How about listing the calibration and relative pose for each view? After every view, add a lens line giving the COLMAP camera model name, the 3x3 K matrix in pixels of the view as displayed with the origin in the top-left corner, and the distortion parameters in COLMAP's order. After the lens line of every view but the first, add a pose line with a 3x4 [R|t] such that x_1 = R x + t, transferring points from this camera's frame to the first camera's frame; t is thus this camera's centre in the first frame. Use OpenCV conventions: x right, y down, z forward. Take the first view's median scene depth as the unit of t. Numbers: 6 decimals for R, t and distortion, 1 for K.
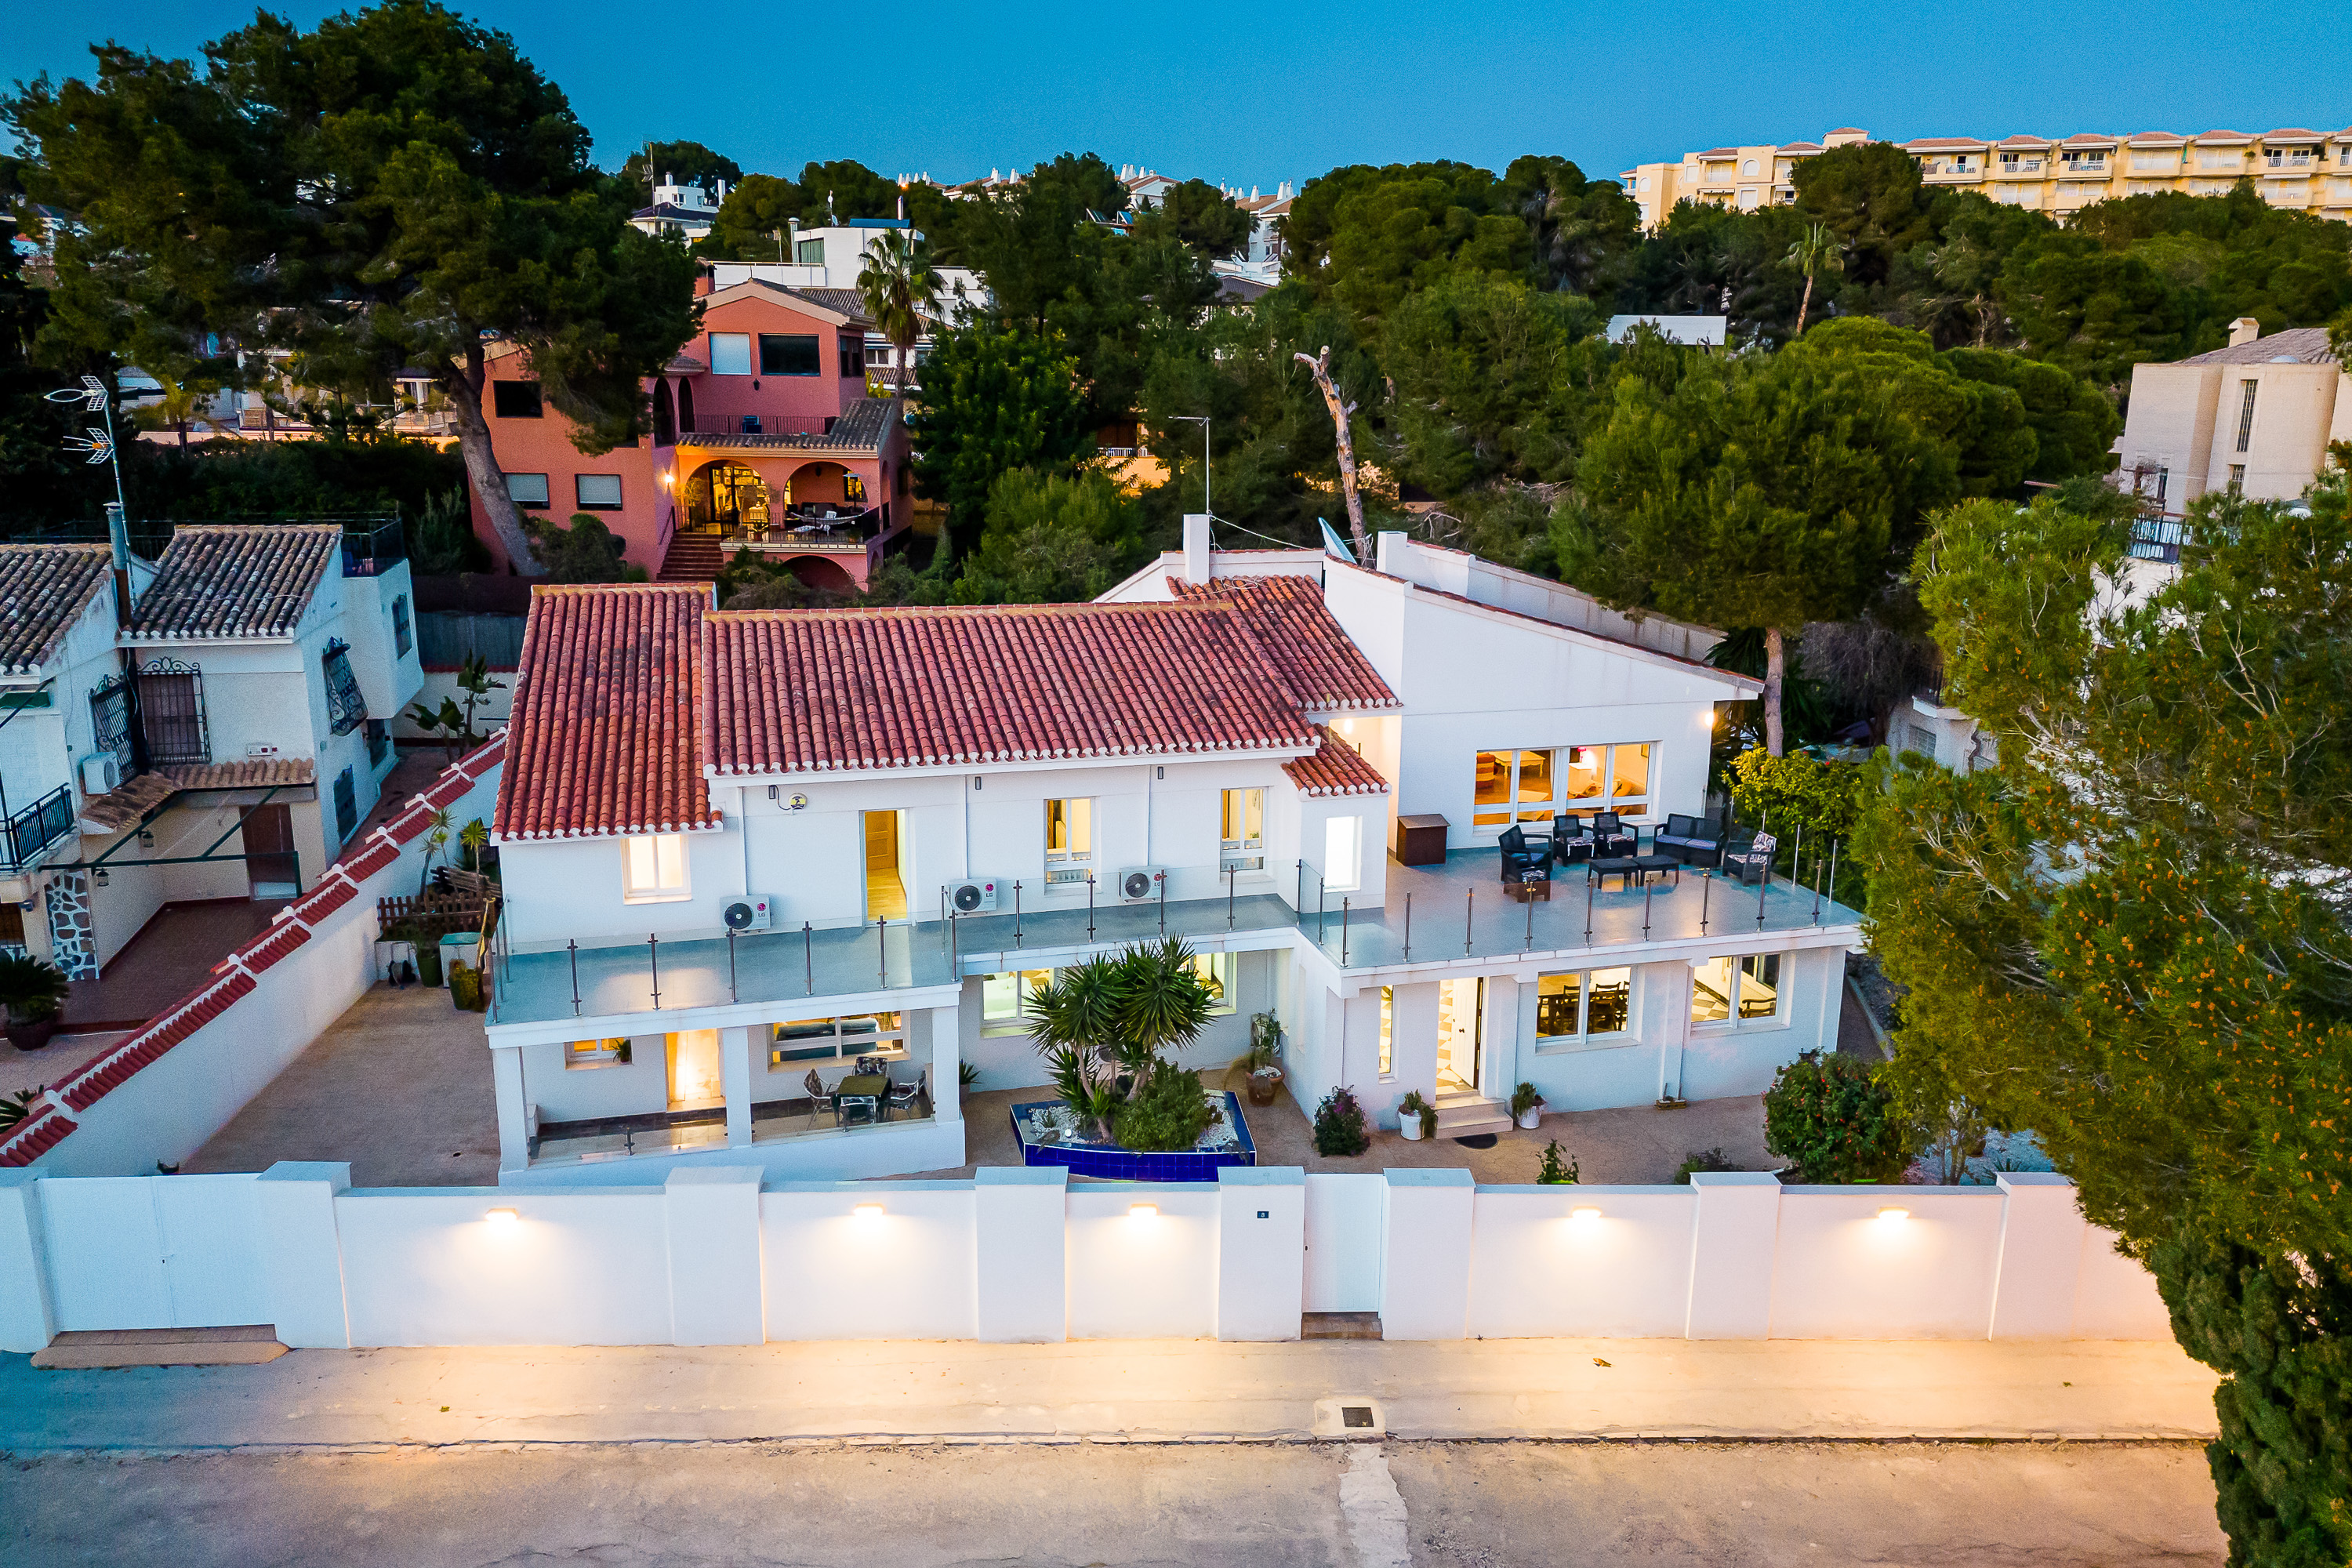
lens RADIAL K [[1704.1, 0, 1200.5], [0, 1704.1, 790.6], [0, 0, 1]] dist [0.062862, -0.060259]
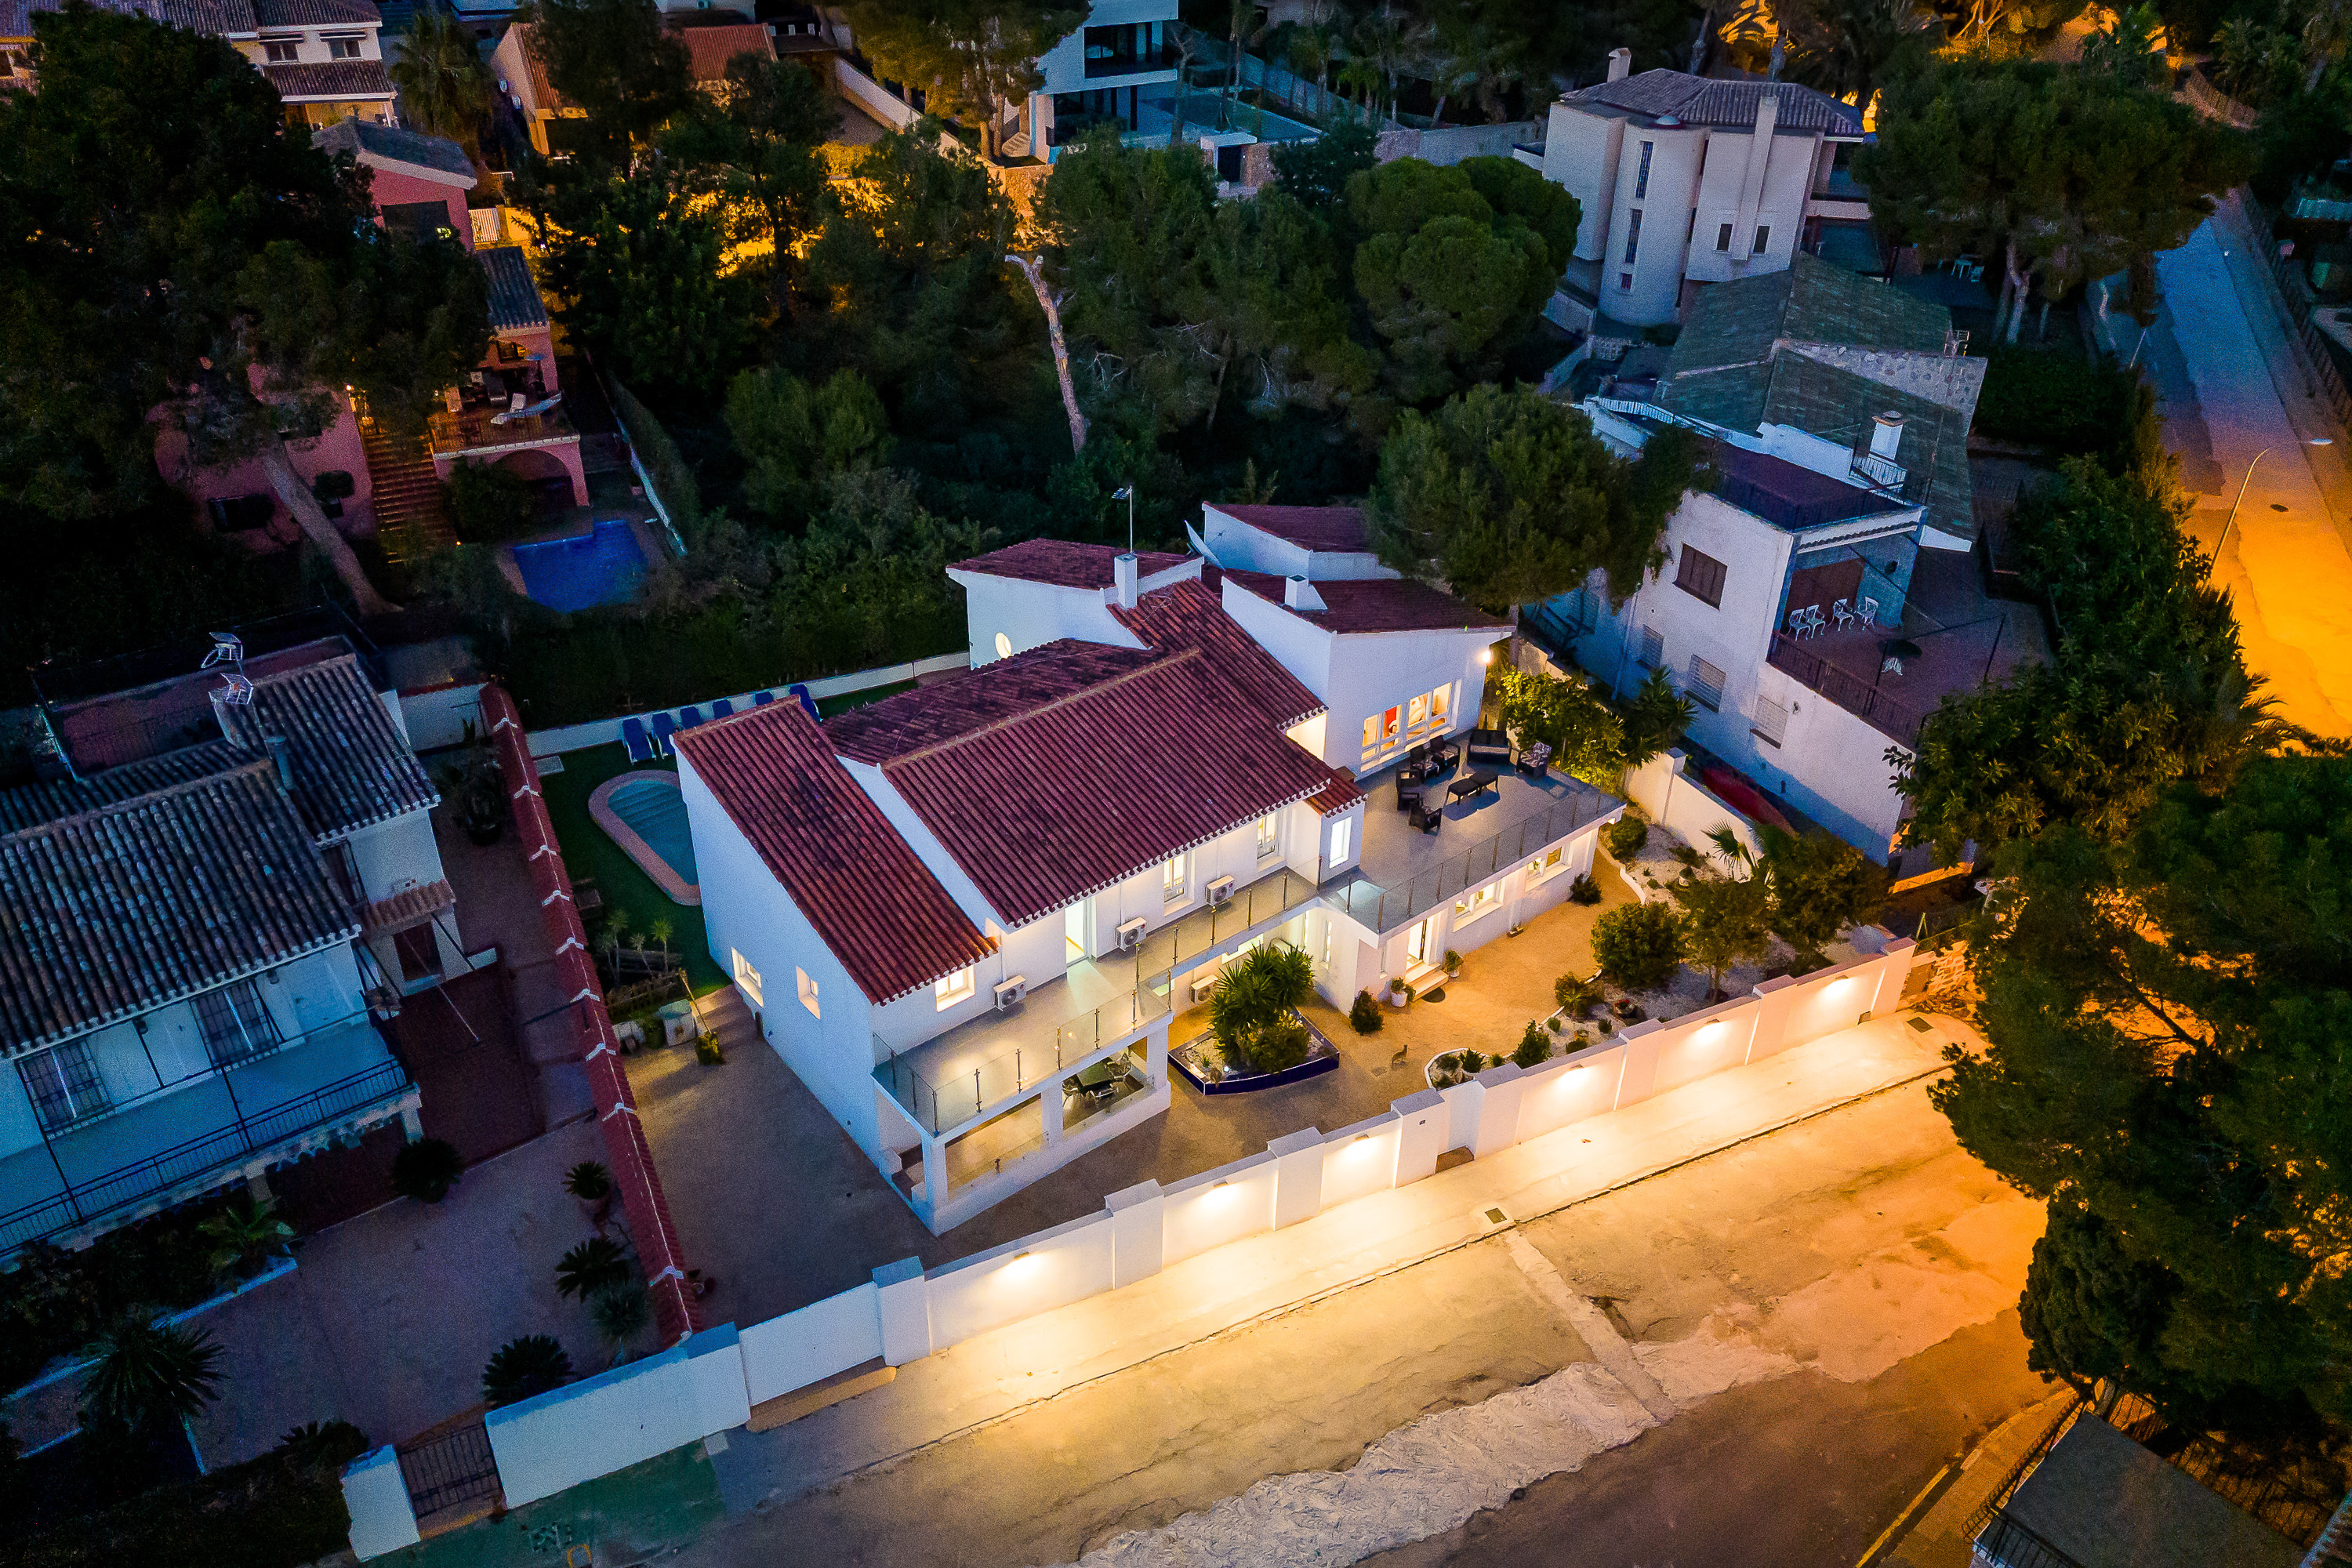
lens RADIAL K [[1715.4, 0, 1155.4], [0, 1715.4, 792.4], [0, 0, 1]] dist [0.073368, -0.080937]
pose [[0.915020, -0.214632, 0.341571, -0.519829], [0.095606, 0.937970, 0.333275, -0.474726], [-0.391915, -0.272297, 0.878782, -0.233358]]
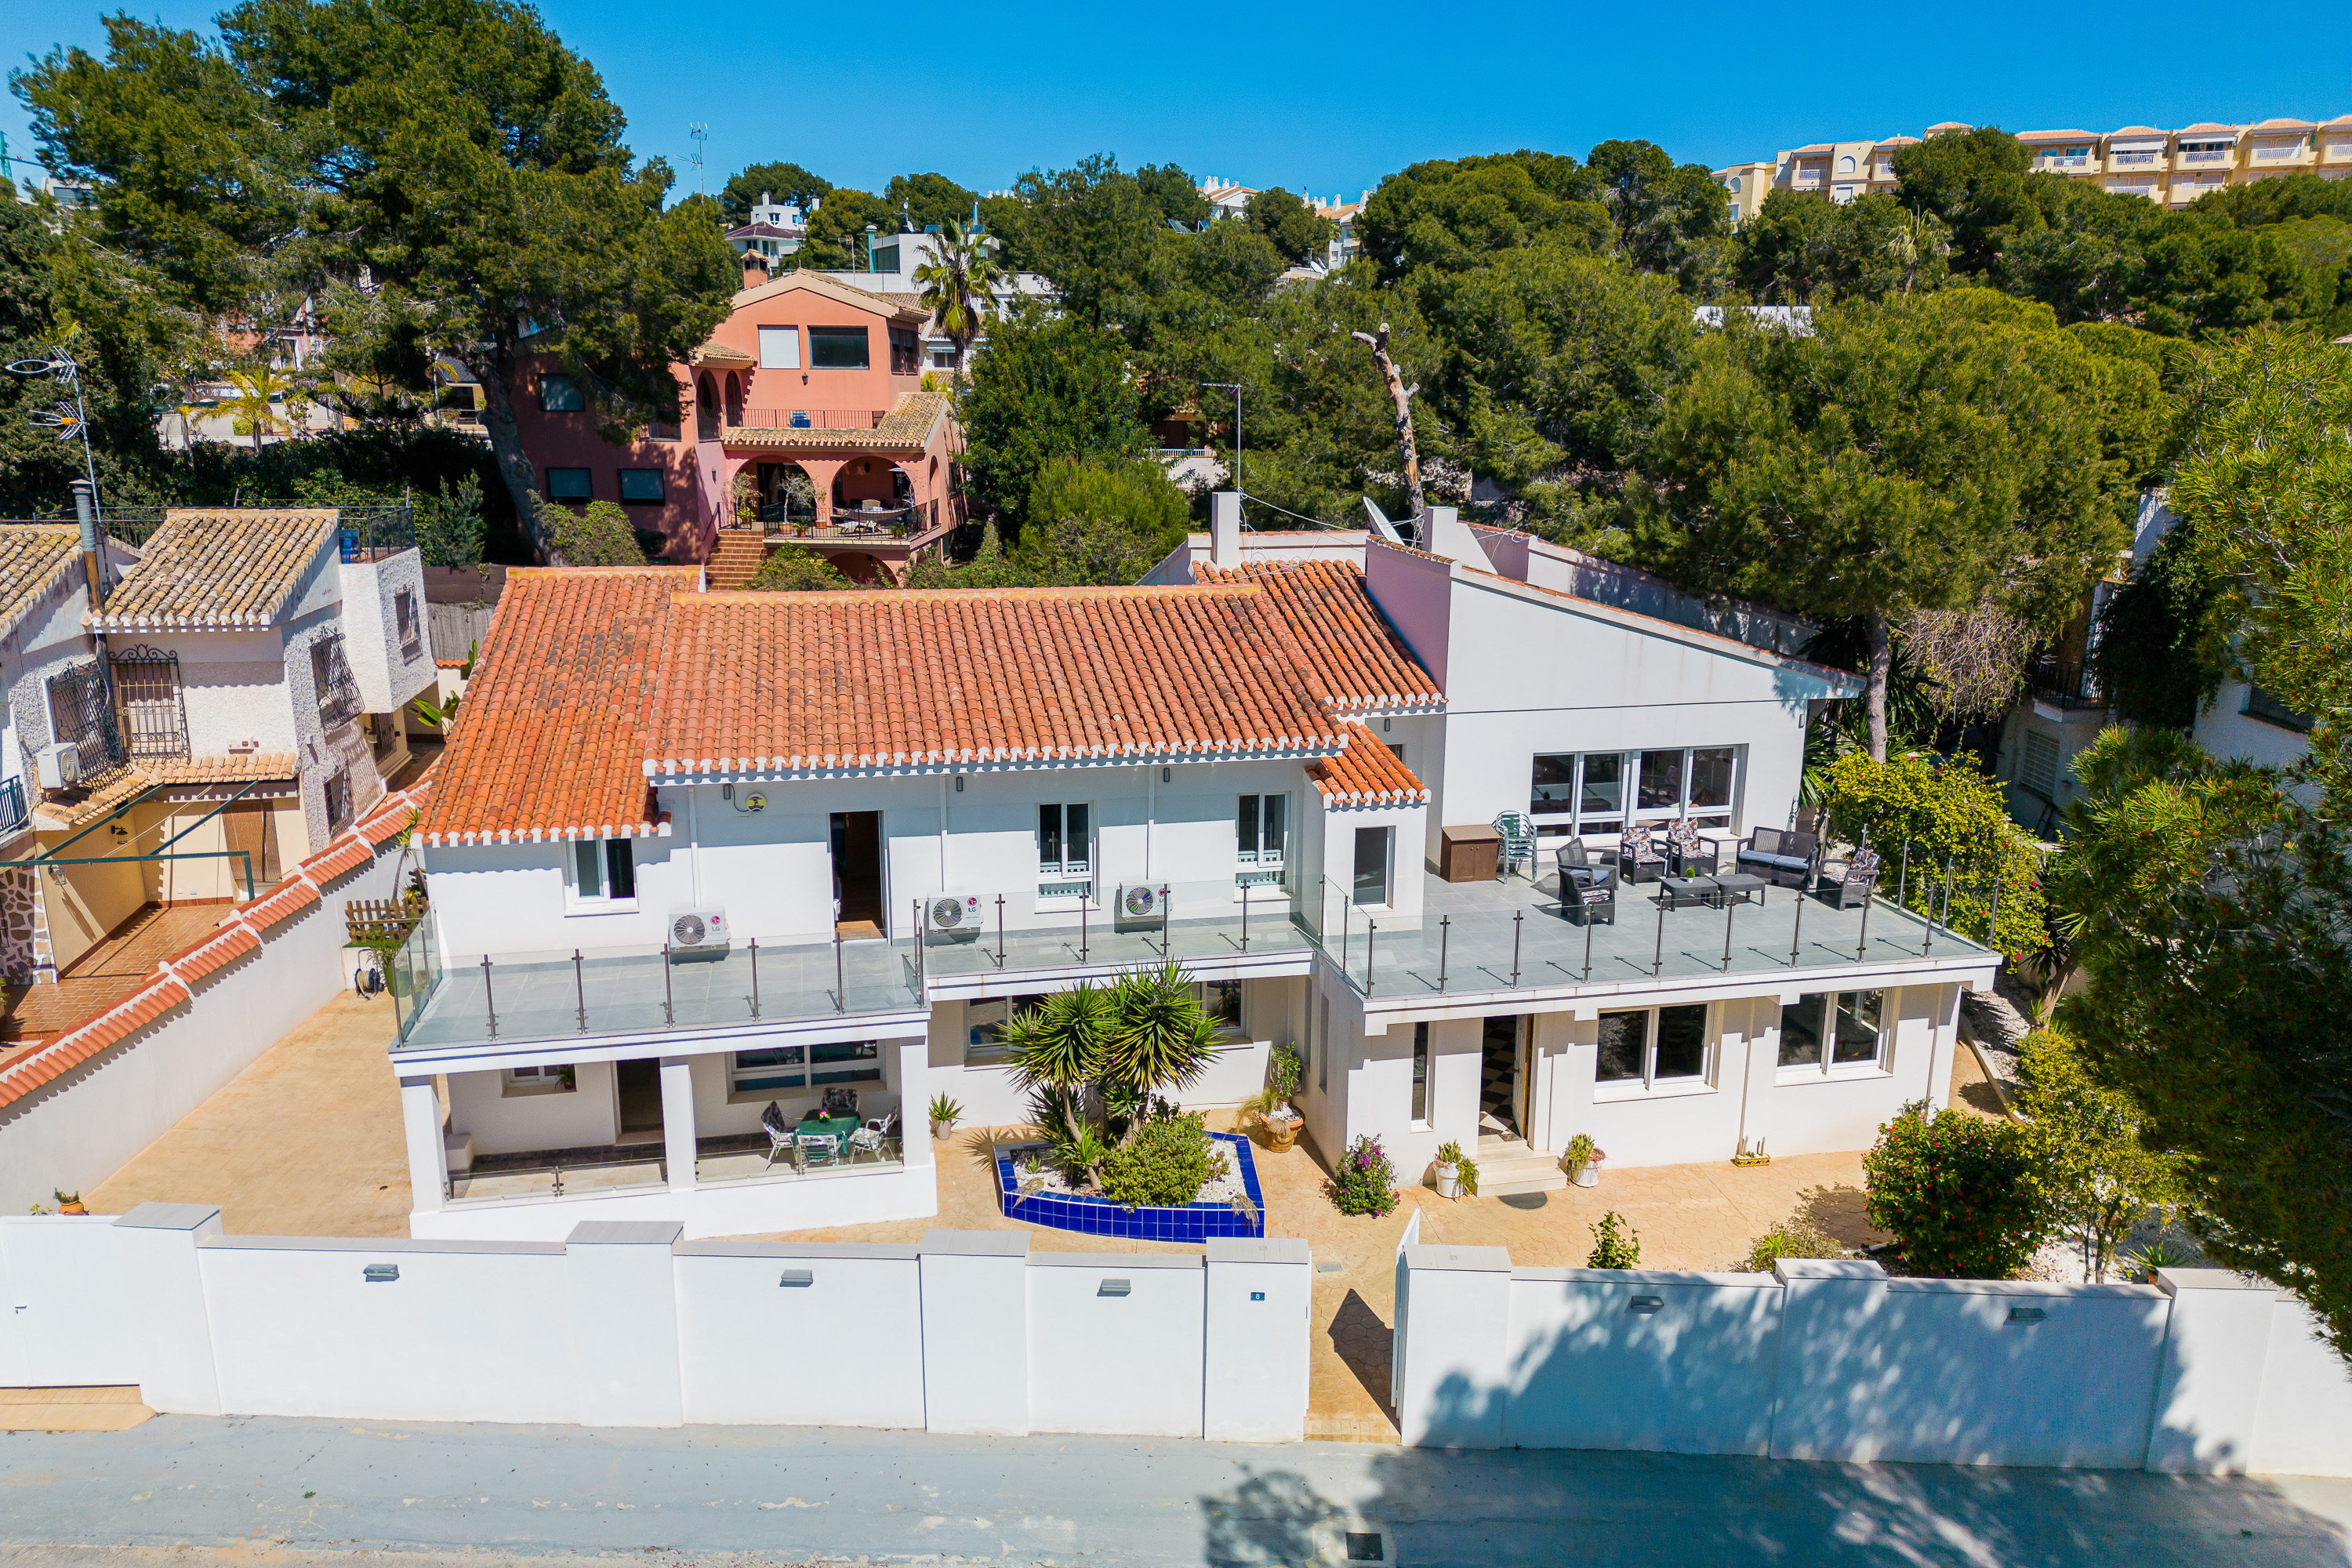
lens RADIAL K [[1670.9, 0, 1169.3], [0, 1670.9, 799.1], [0, 0, 1]] dist [0.029720, -0.002302]
pose [[0.997616, 0.010077, -0.068271, 0.032768], [-0.010056, 0.999949, 0.000646, 0.001767], [0.068274, 0.000042, 0.997667, 0.119746]]
